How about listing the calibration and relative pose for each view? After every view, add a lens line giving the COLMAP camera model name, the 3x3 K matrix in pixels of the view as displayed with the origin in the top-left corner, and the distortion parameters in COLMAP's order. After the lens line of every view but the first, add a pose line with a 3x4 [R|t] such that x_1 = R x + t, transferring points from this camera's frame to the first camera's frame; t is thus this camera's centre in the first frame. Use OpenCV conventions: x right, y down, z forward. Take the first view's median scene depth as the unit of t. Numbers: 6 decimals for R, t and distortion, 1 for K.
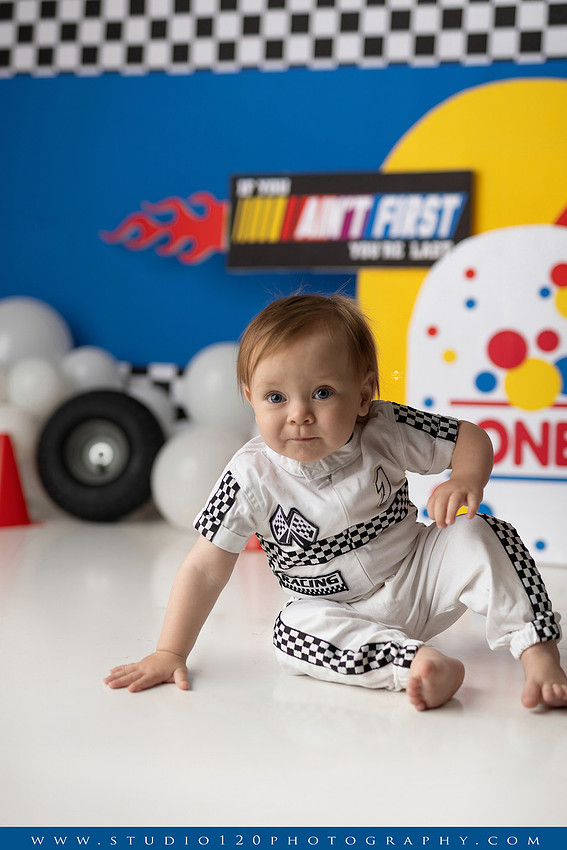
lens RADIAL K [[1254.0, 0, 299.9], [0, 1254.0, 428.8], [0, 0, 1]] dist [0.066083, 0.000000]
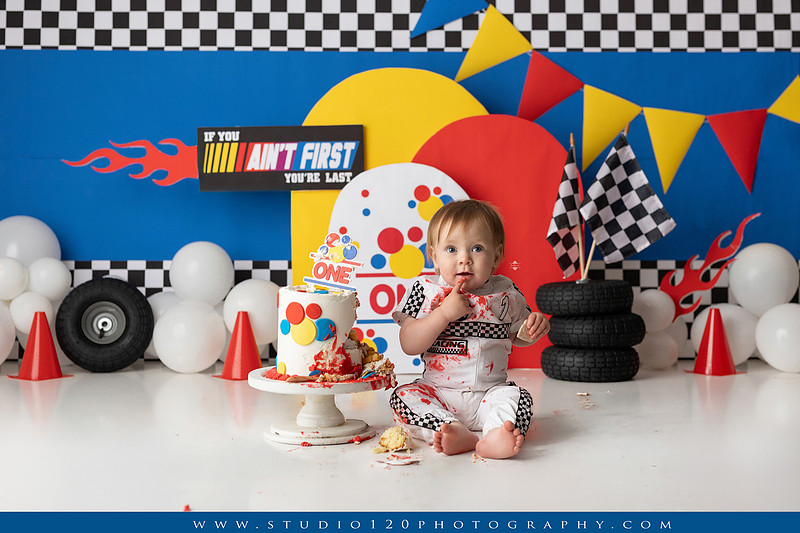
lens RADIAL K [[1180.2, 0, 385.5], [0, 1180.2, 281.0], [0, 0, 1]] dist [0.066083, 0.000000]
pose [[0.962946, -0.044066, 0.266069, -0.225013], [0.048936, 0.998733, -0.011699, 0.005189], [-0.265216, 0.024285, 0.963883, -0.405243]]
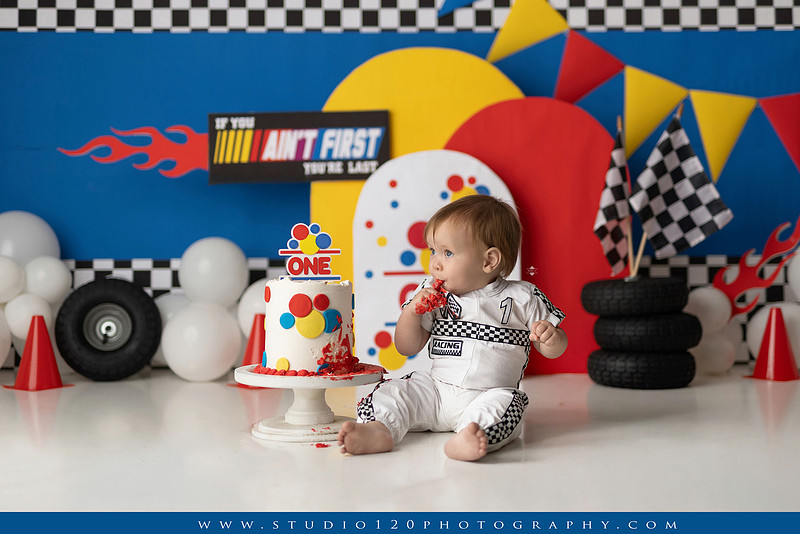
lens RADIAL K [[1180.2, 0, 389.1], [0, 1180.2, 287.8], [0, 0, 1]] dist [0.066083, 0.000000]
pose [[0.961415, -0.050002, 0.270519, -0.226919], [0.055120, 0.998415, -0.011350, 0.010632], [-0.269523, 0.025823, 0.962648, -0.283601]]
